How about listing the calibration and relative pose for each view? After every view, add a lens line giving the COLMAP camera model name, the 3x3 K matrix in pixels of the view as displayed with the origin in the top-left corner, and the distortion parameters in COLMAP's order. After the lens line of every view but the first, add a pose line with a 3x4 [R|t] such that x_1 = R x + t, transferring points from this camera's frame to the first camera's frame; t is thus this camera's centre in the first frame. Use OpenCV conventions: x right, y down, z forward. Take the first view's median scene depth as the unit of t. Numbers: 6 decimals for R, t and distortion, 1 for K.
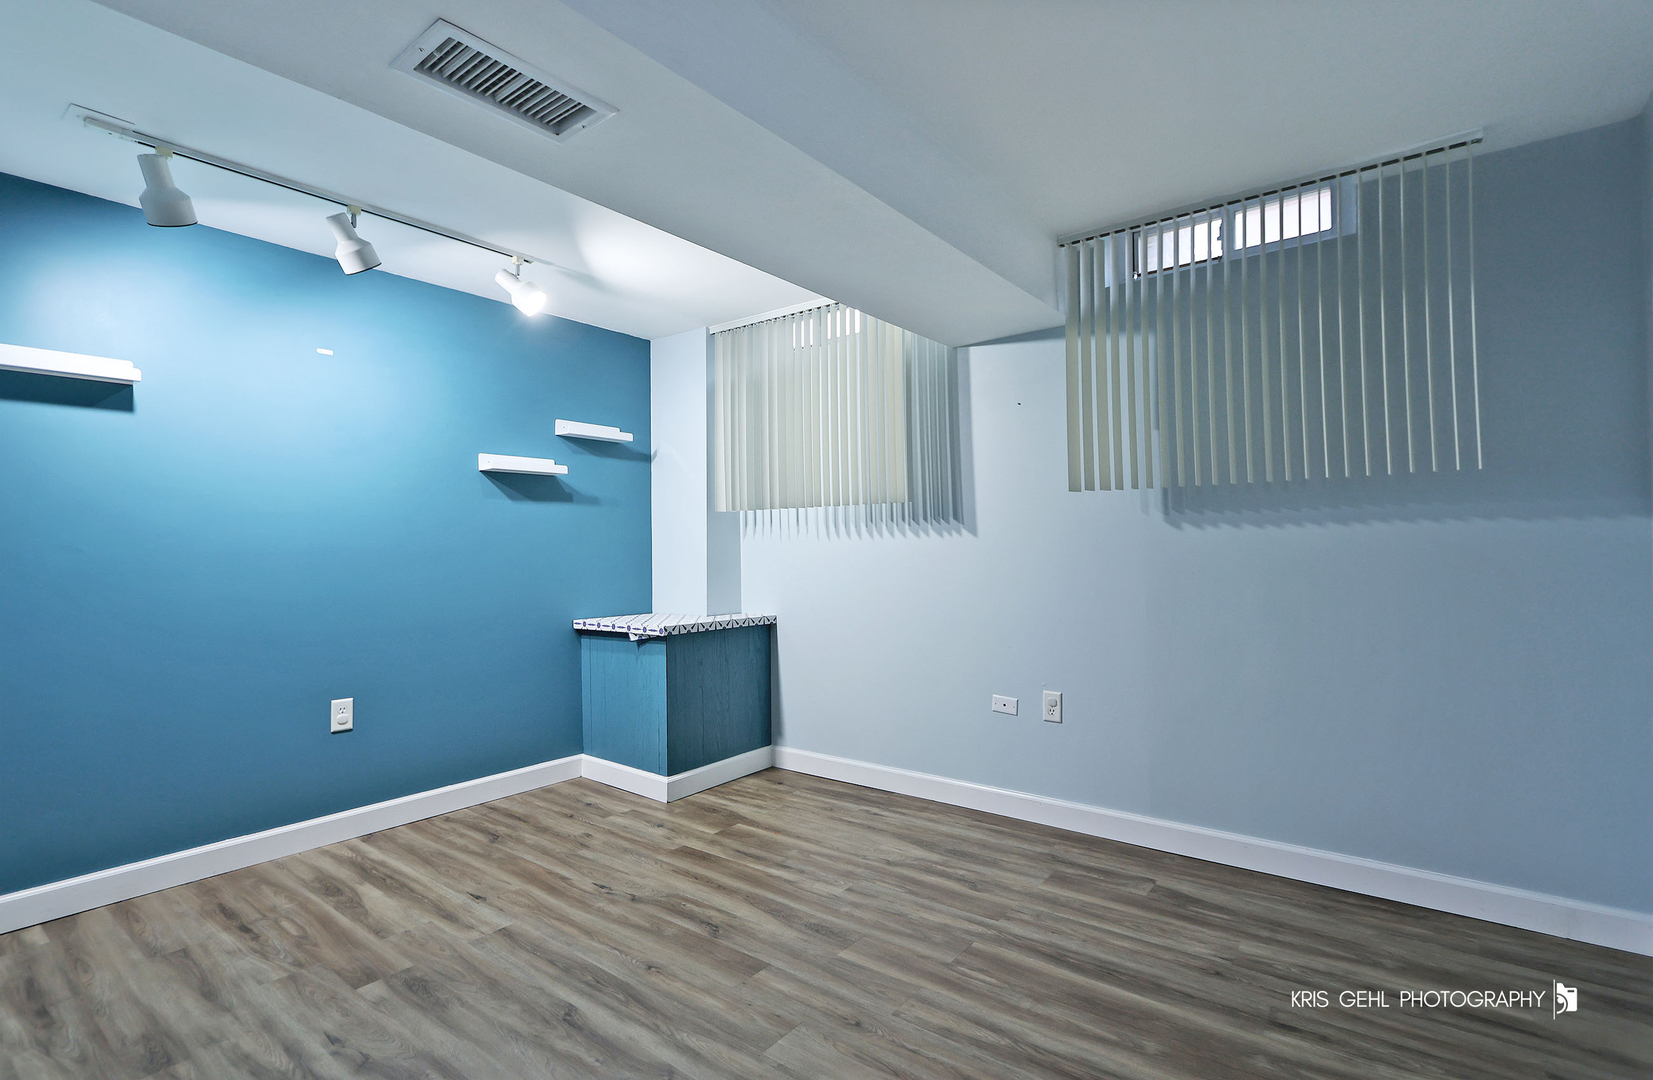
lens RADIAL K [[777.0, 0, 827.4], [0, 777.0, 538.7], [0, 0, 1]] dist [-0.006245, -0.002417]
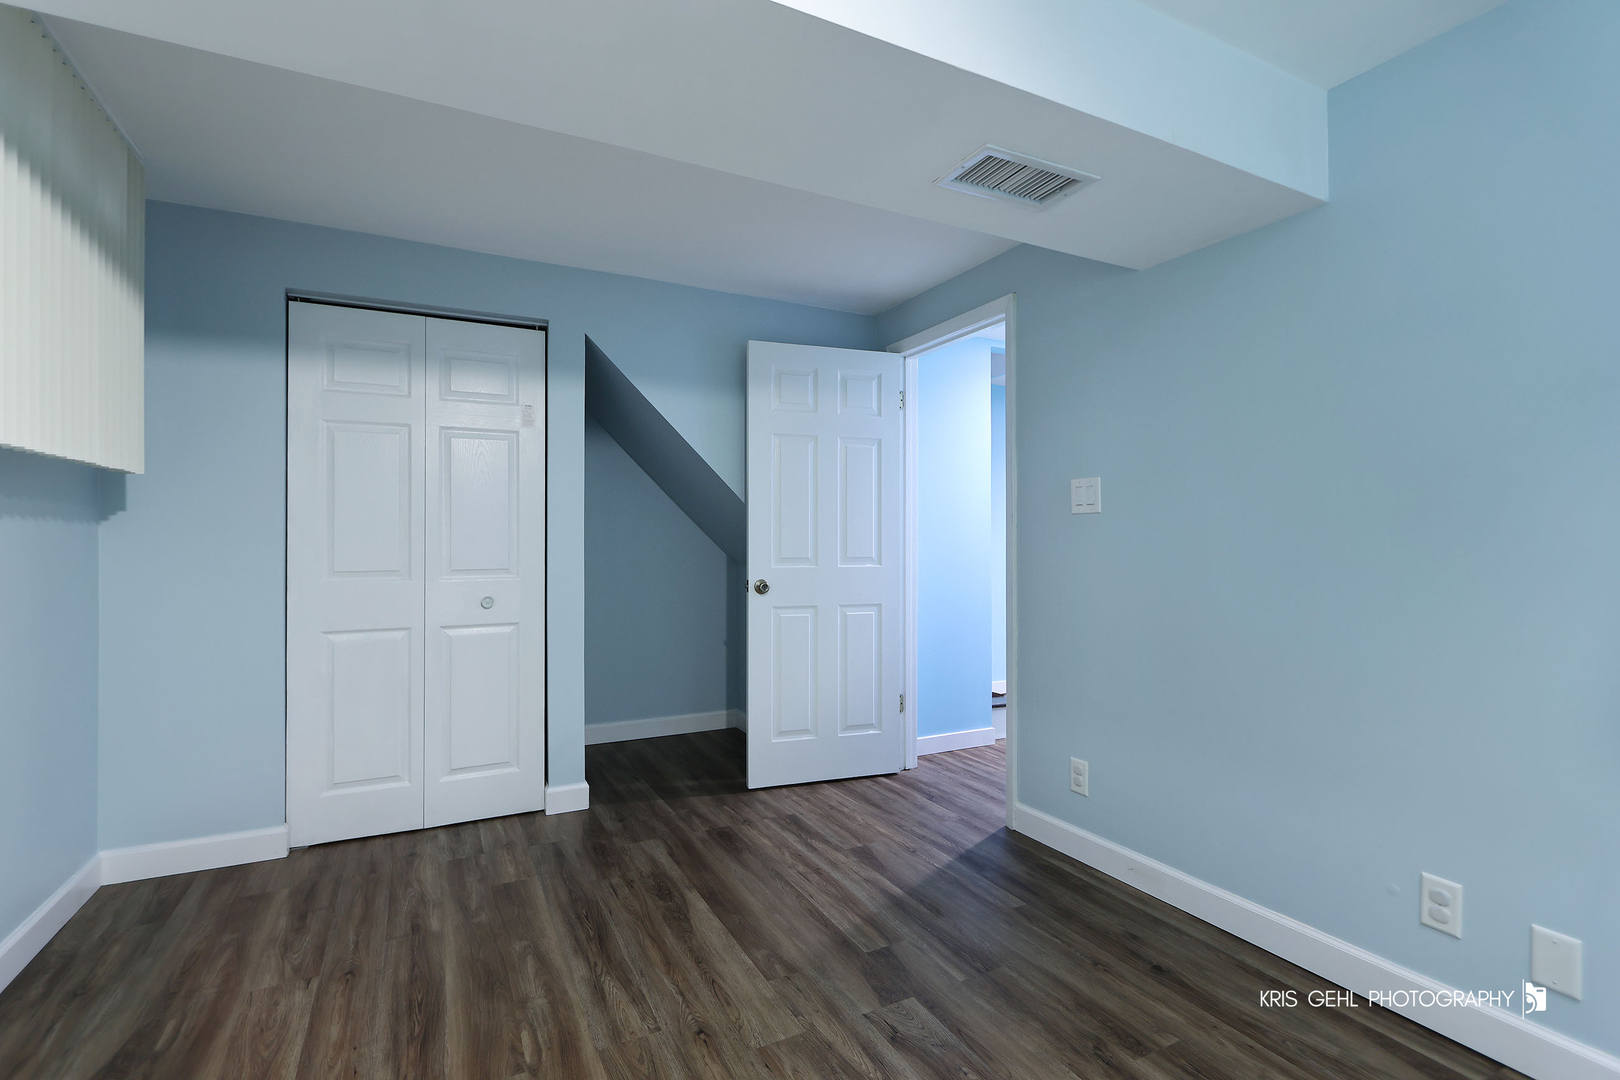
lens RADIAL K [[751.8, 0, 804.8], [0, 751.8, 539.5], [0, 0, 1]] dist [-0.009217, -0.000743]
pose [[-0.907649, 0.013005, 0.419528, -0.474673], [0.007026, 0.999851, -0.015793, 0.028297], [-0.419670, -0.011387, -0.907605, 1.784487]]
